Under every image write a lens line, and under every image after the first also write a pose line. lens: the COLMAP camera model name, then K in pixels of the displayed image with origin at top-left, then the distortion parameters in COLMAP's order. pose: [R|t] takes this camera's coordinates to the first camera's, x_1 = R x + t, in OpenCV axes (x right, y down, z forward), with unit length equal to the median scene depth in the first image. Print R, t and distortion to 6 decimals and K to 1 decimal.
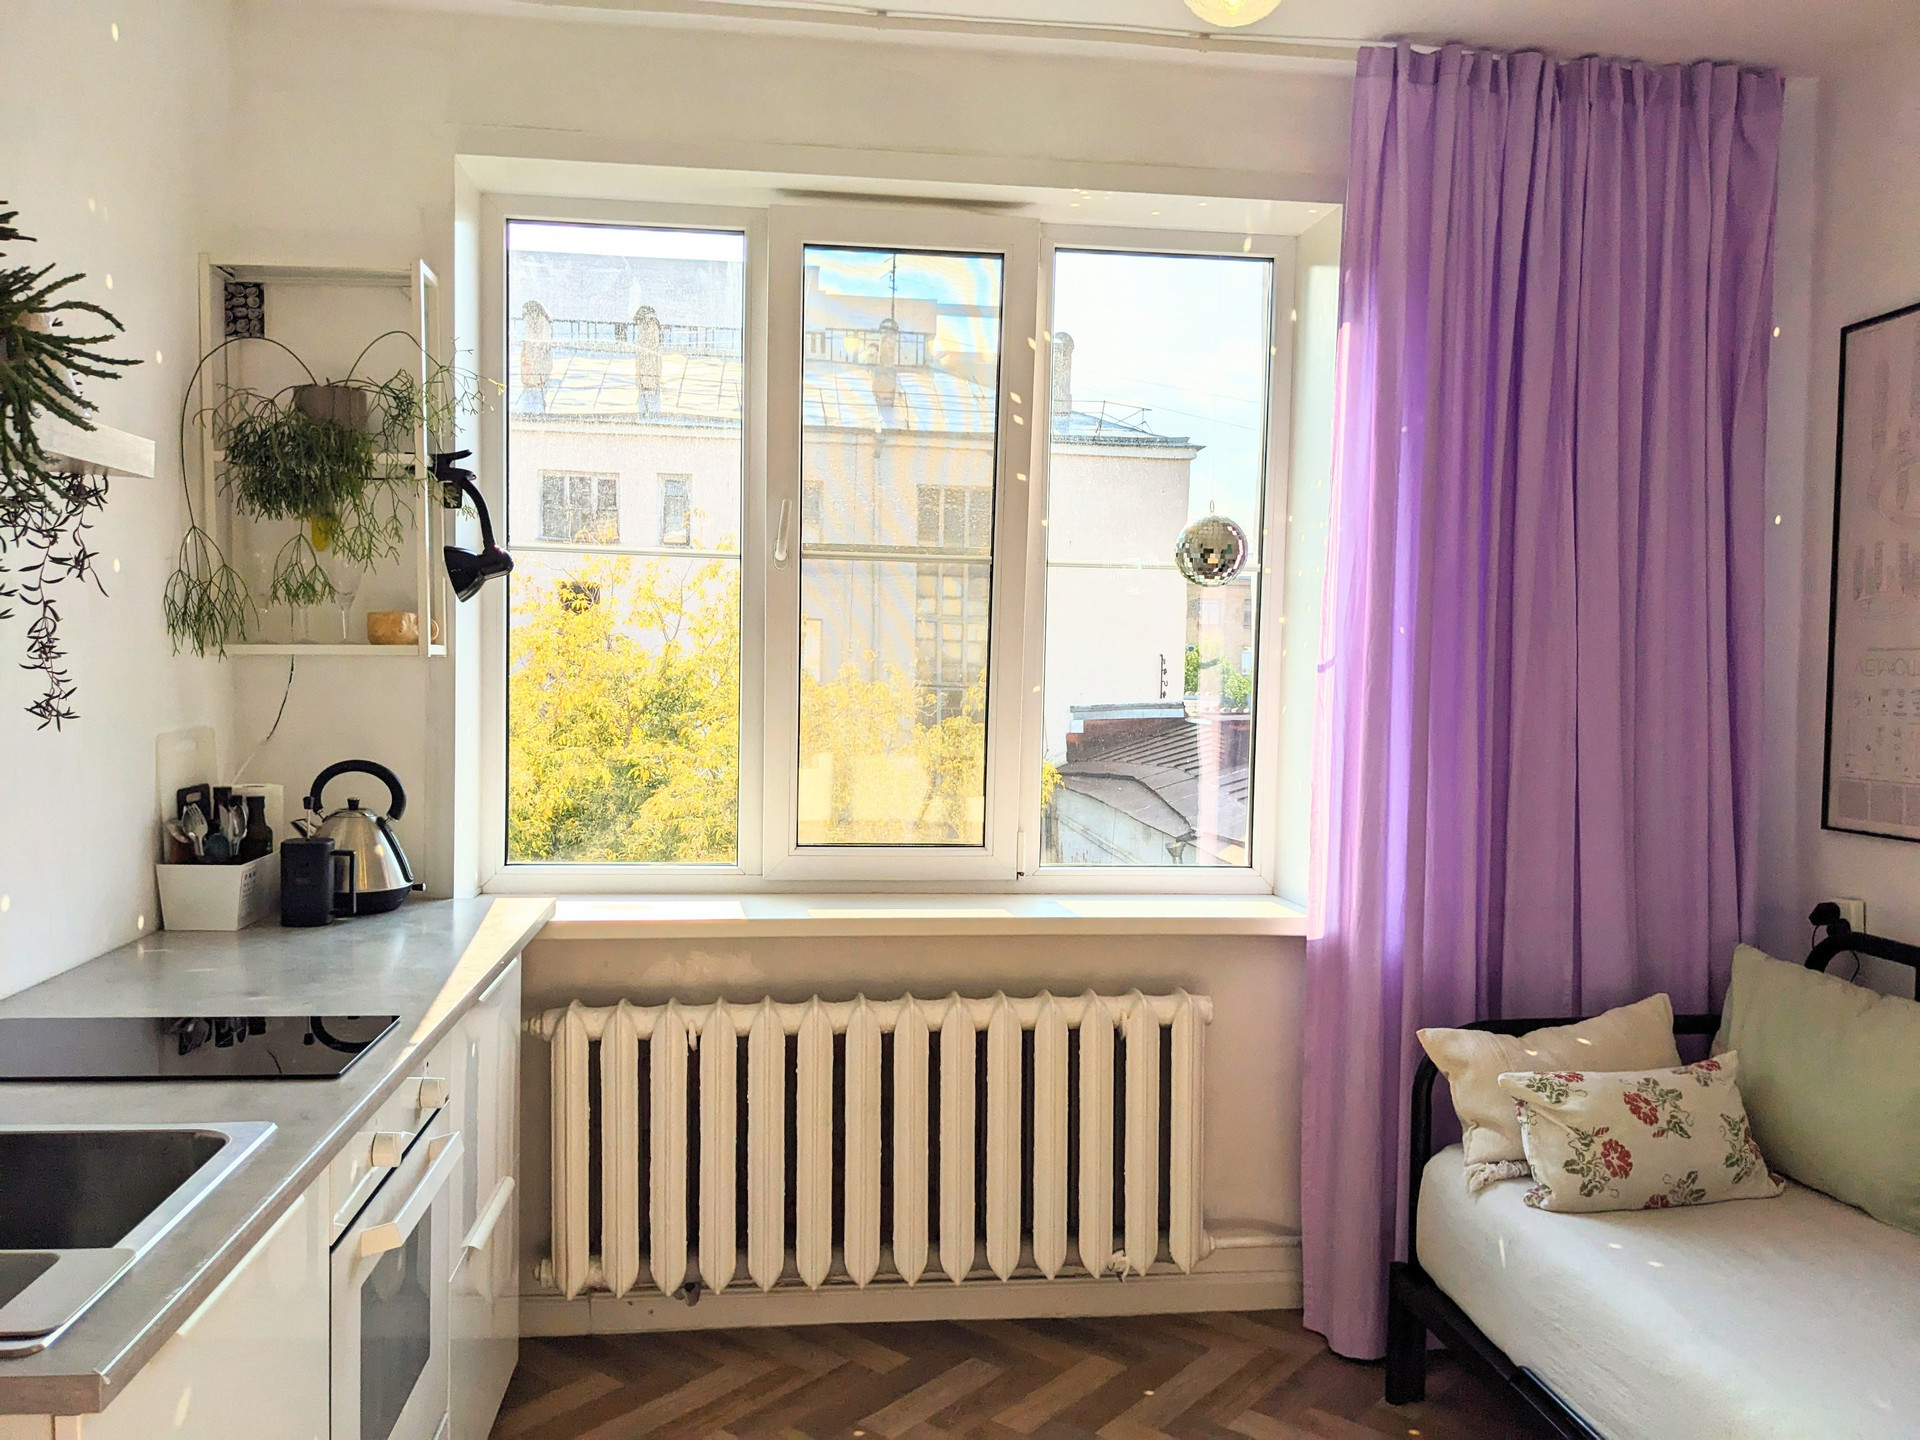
lens RADIAL K [[1523.2, 0, 967.3], [0, 1523.2, 747.5], [0, 0, 1]] dist [0.051313, -0.084338]
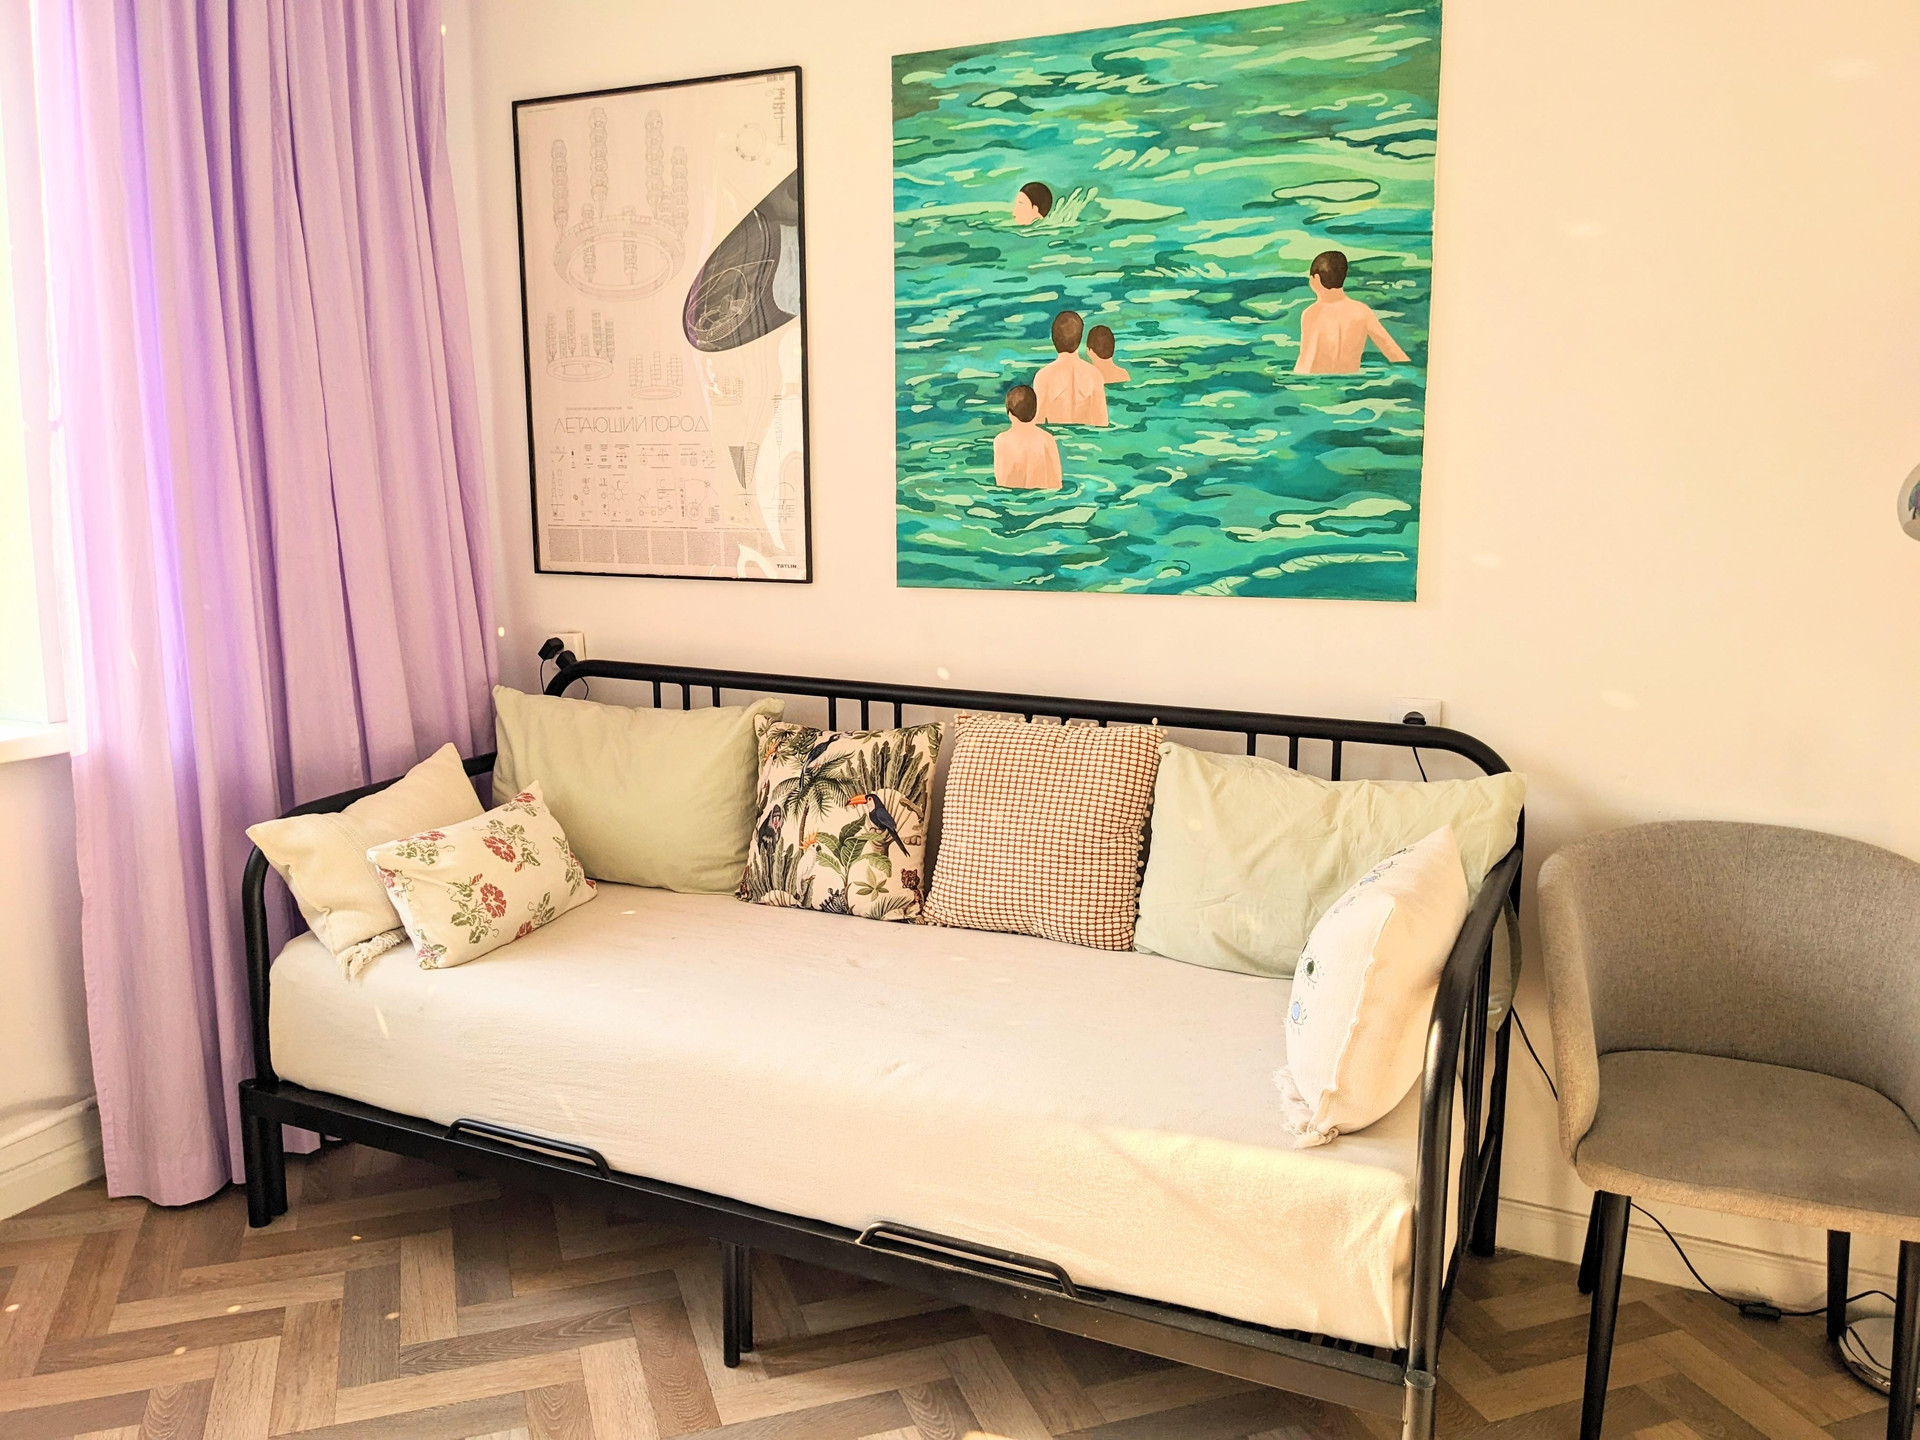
lens RADIAL K [[1523.2, 0, 951.3], [0, 1523.2, 708.3], [0, 0, 1]] dist [0.051313, -0.084338]
pose [[0.536199, -0.153307, 0.830053, -0.233695], [0.049282, 0.987376, 0.150529, -0.002581], [-0.842652, -0.039807, 0.536986, 0.166946]]
